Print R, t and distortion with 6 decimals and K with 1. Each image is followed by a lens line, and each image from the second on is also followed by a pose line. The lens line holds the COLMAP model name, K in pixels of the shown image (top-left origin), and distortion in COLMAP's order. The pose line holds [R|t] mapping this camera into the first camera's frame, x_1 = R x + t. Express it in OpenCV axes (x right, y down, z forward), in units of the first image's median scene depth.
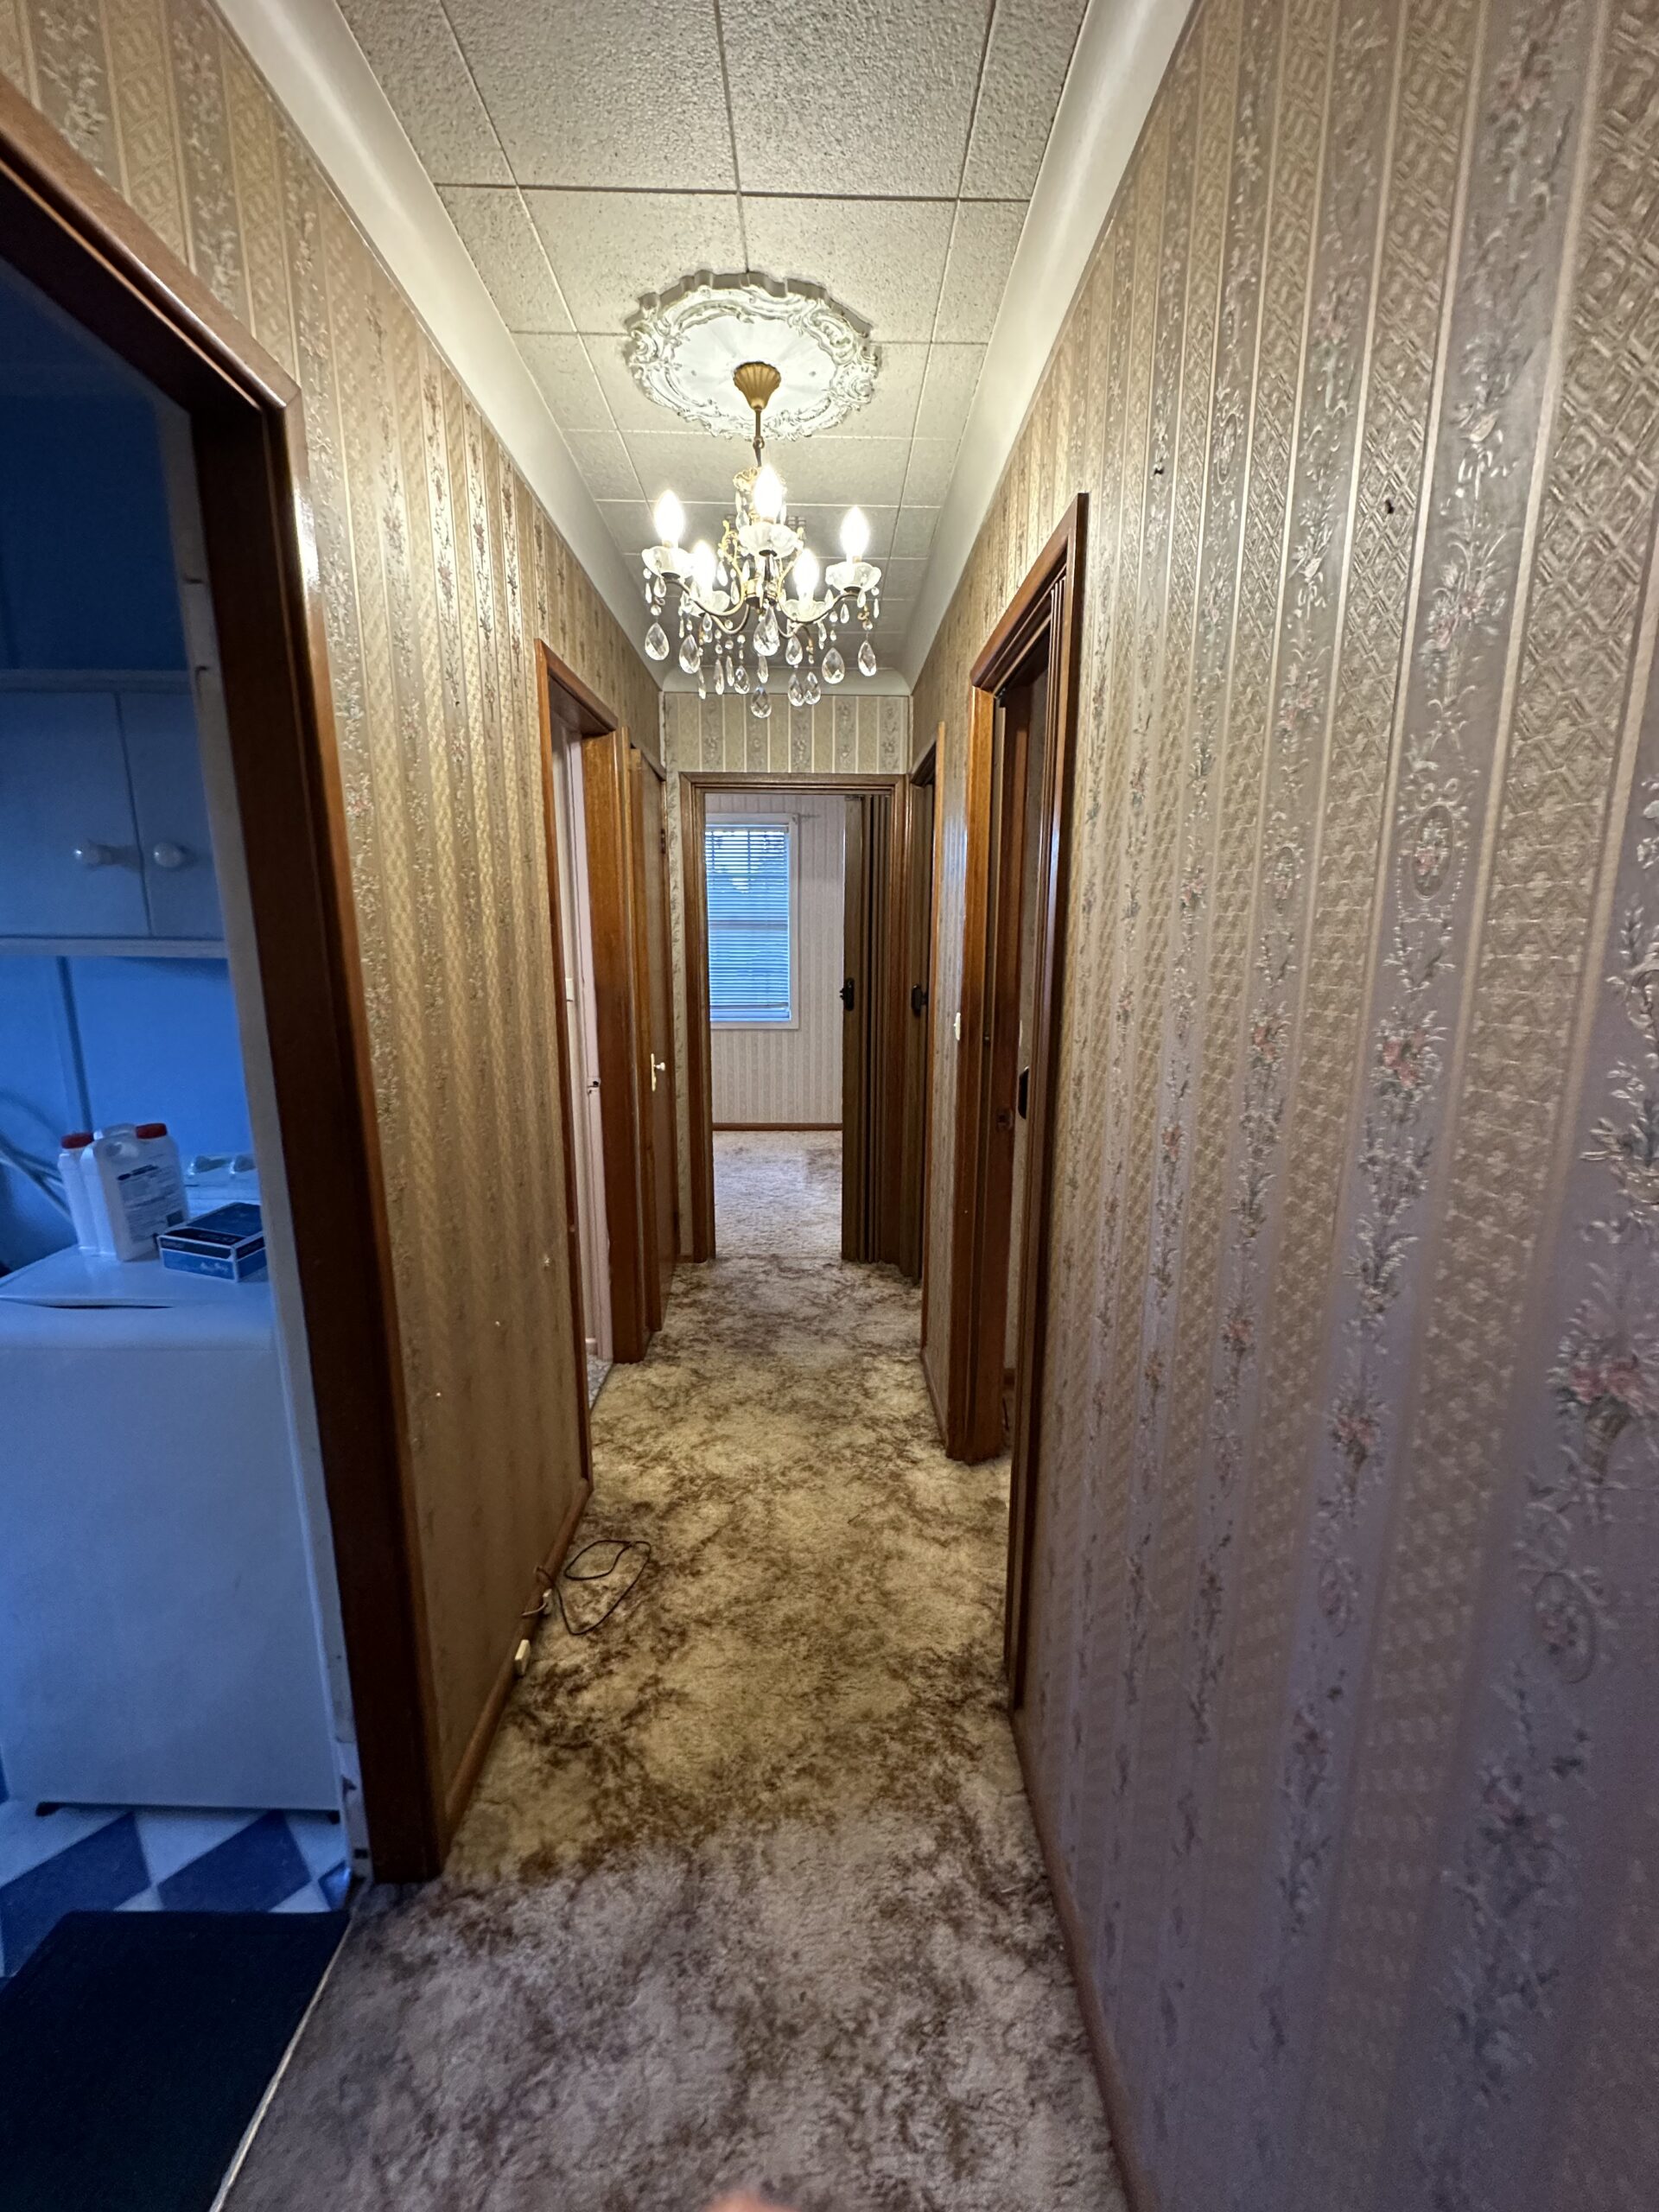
lens RADIAL K [[887.1, 0, 822.2], [0, 887.1, 1102.7], [0, 0, 1]] dist [0.000908, 0.000080]
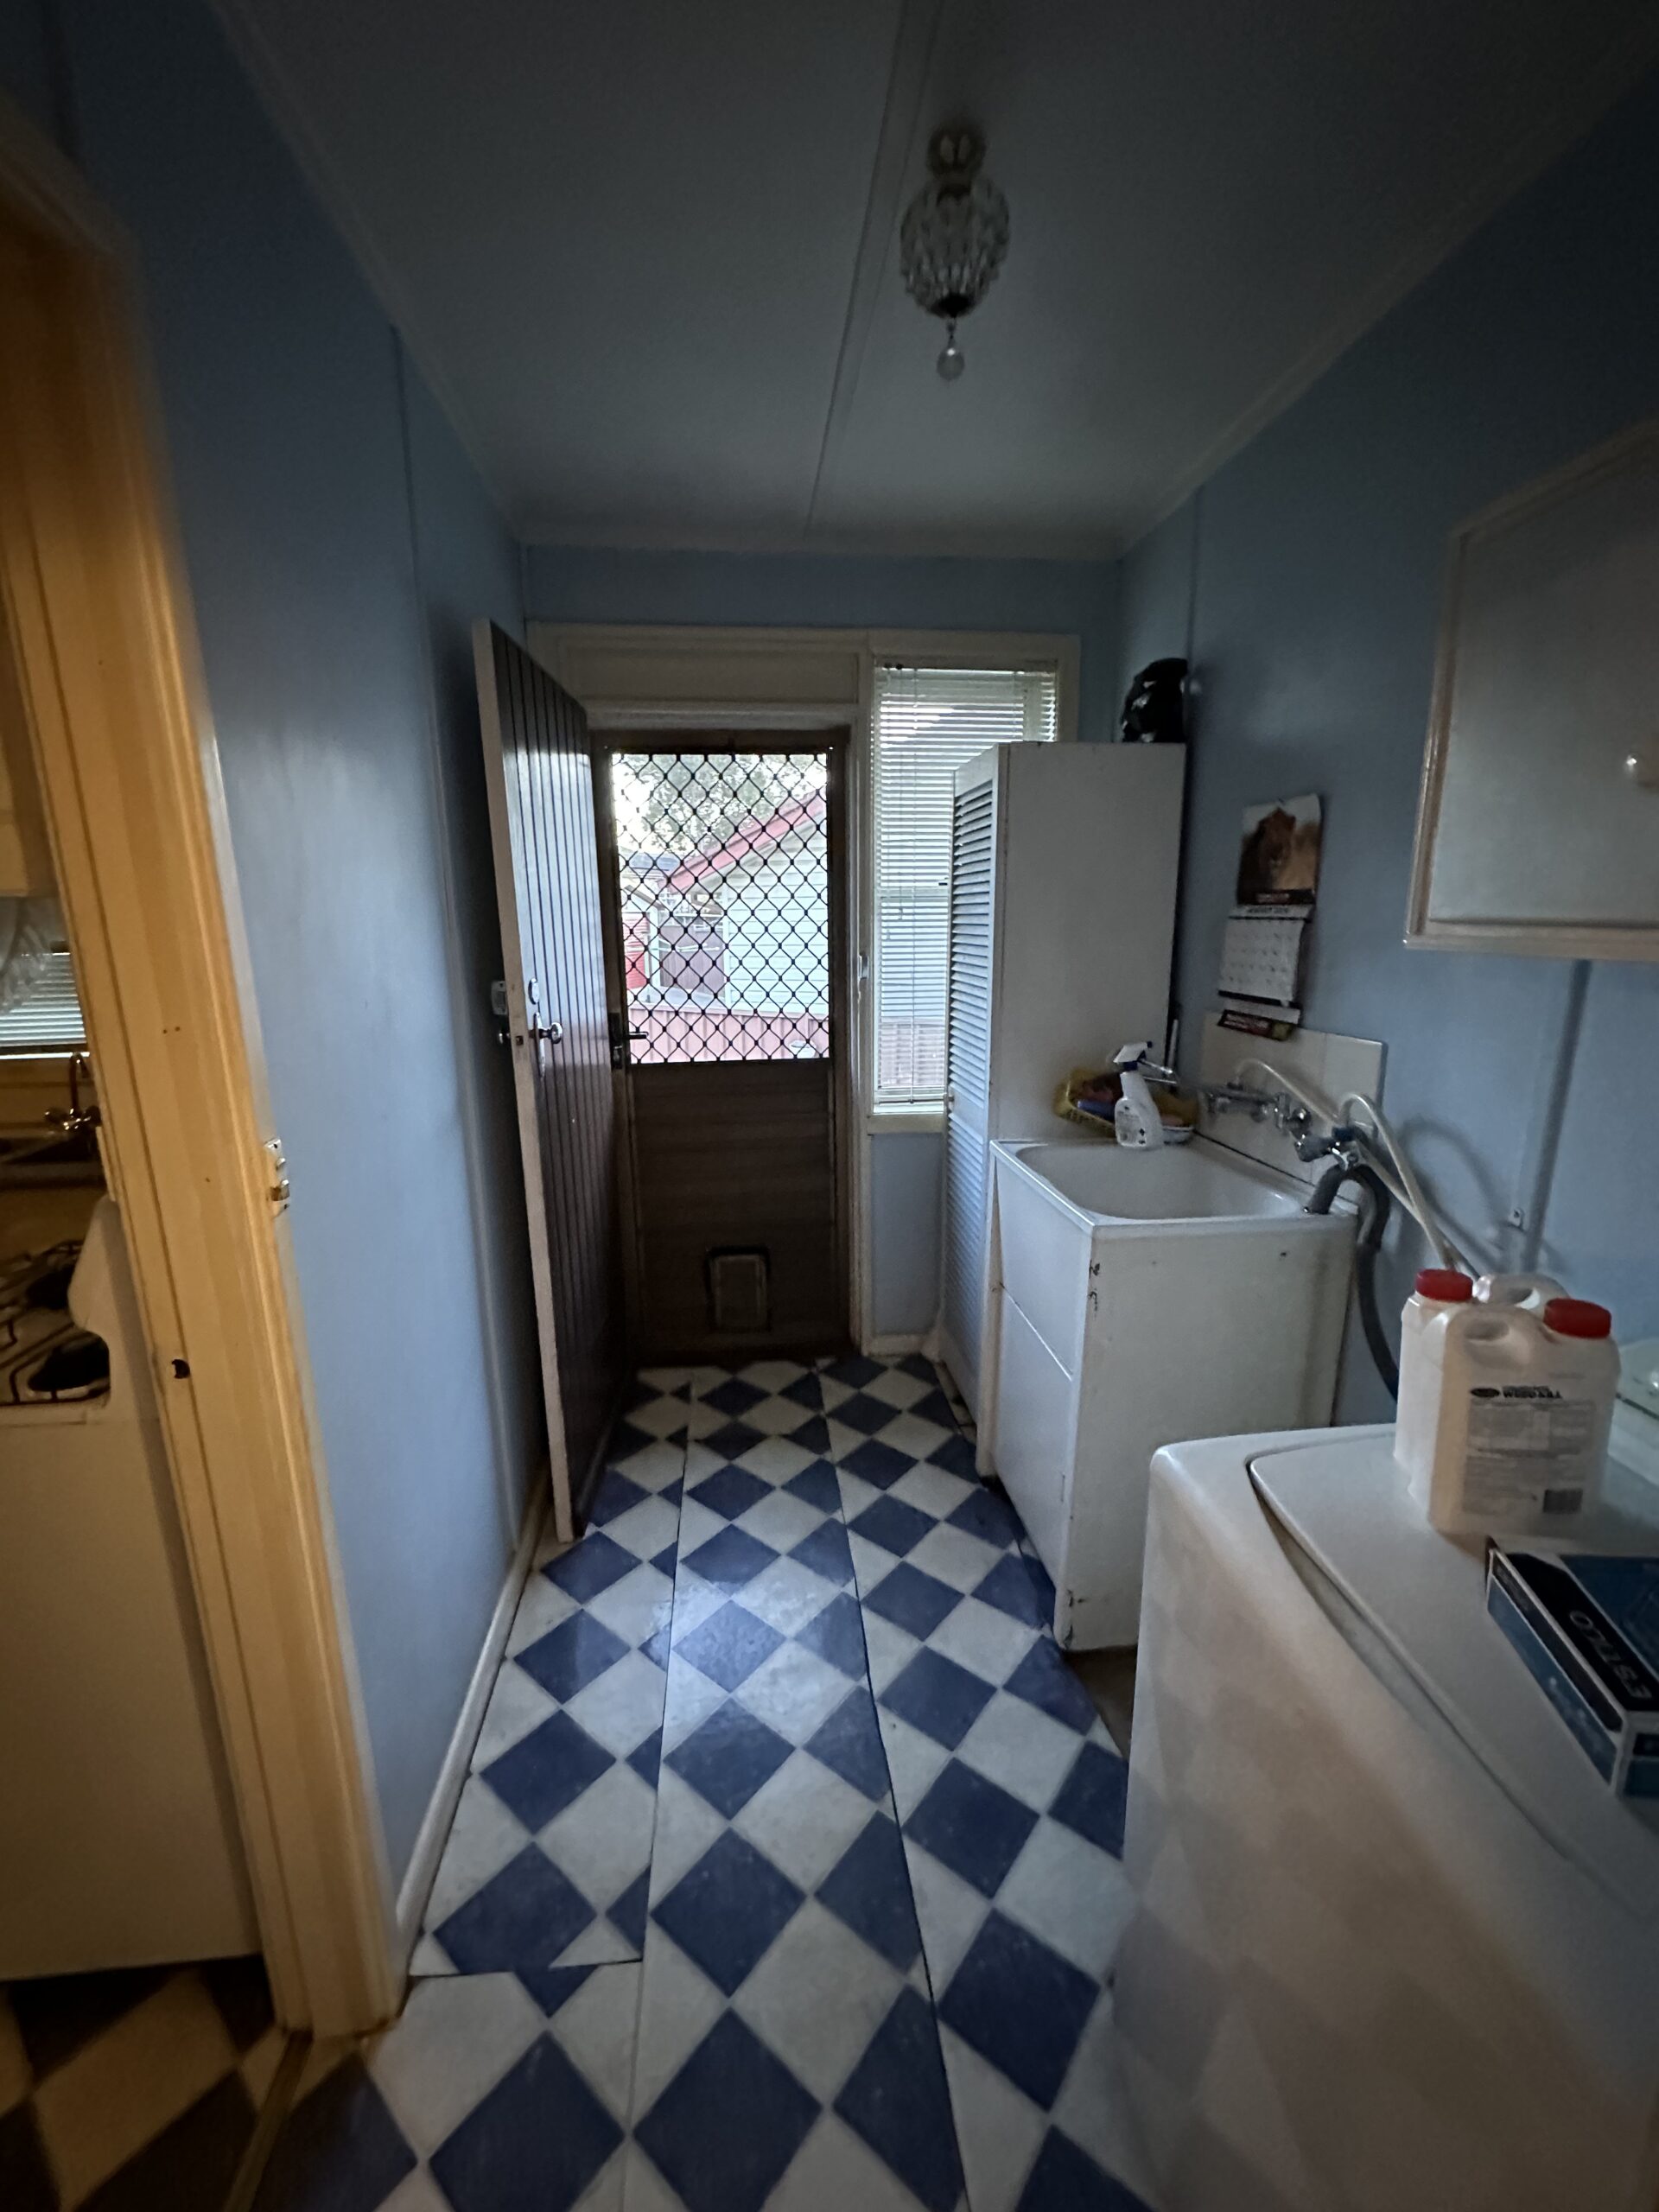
lens RADIAL K [[887.1, 0, 822.9], [0, 887.1, 1104.9], [0, 0, 1]] dist [0.000908, 0.000080]
pose [[0.096132, 0.206058, -0.973806, -0.352413], [-0.190268, 0.964101, 0.185222, -0.099695], [0.977014, 0.167478, 0.131887, 0.523963]]
